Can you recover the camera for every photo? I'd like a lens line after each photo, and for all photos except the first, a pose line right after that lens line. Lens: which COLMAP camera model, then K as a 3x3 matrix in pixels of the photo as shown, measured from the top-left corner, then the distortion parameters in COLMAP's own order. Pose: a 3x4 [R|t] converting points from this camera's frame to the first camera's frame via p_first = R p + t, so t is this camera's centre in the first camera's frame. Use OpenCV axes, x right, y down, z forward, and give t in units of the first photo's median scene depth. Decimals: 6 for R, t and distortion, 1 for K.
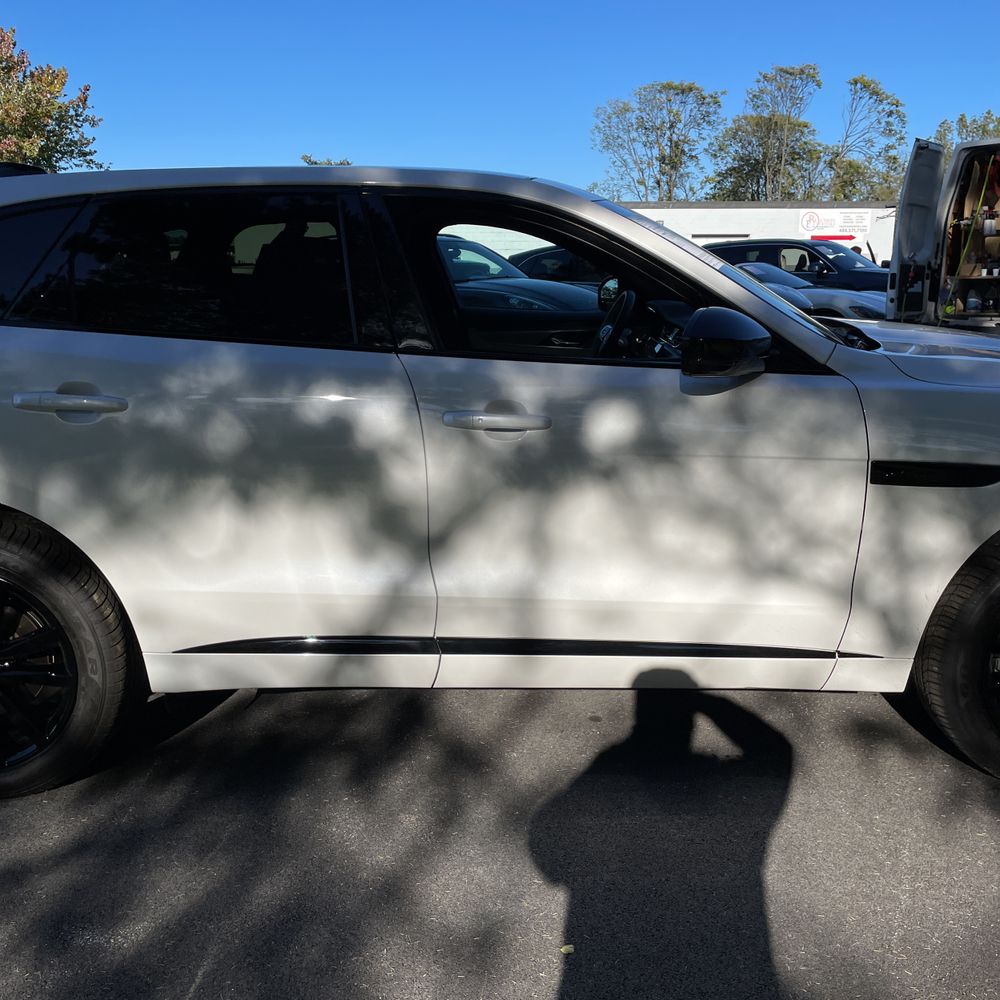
lens RADIAL K [[1022.0, 0, 524.7], [0, 1022.0, 507.9], [0, 0, 1]] dist [0.032272, 0.000000]
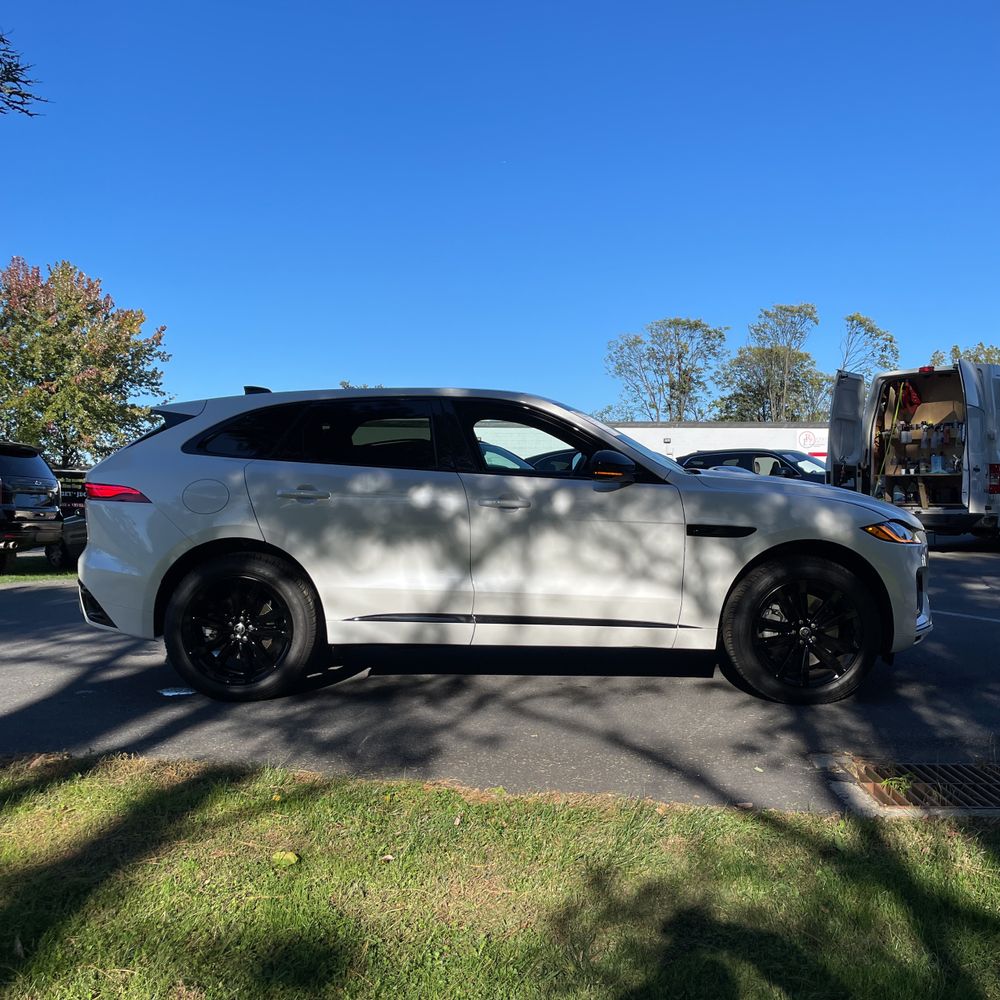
lens RADIAL K [[1022.0, 0, 503.9], [0, 1022.0, 507.1], [0, 0, 1]] dist [0.032272, 0.000000]
pose [[0.999103, 0.006516, -0.041838, 0.012297], [-0.015044, 0.978242, -0.206920, 0.077490], [0.039579, 0.207364, 0.977463, -0.225846]]
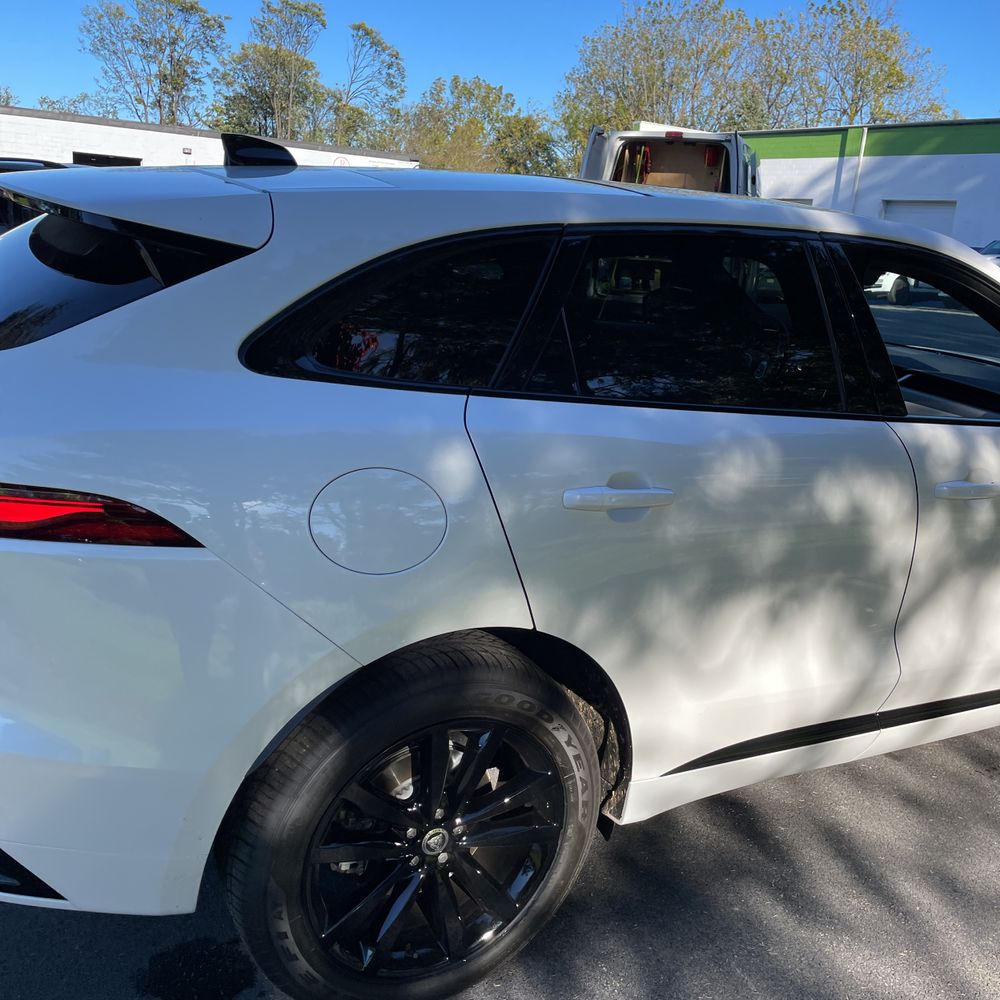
lens RADIAL K [[1022.0, 0, 494.8], [0, 1022.0, 497.1], [0, 0, 1]] dist [0.032272, 0.000000]
pose [[0.892469, -0.045675, 0.448790, -0.195727], [0.022368, 0.998118, 0.057101, -0.033419], [-0.450553, -0.040922, 0.891811, 0.073542]]
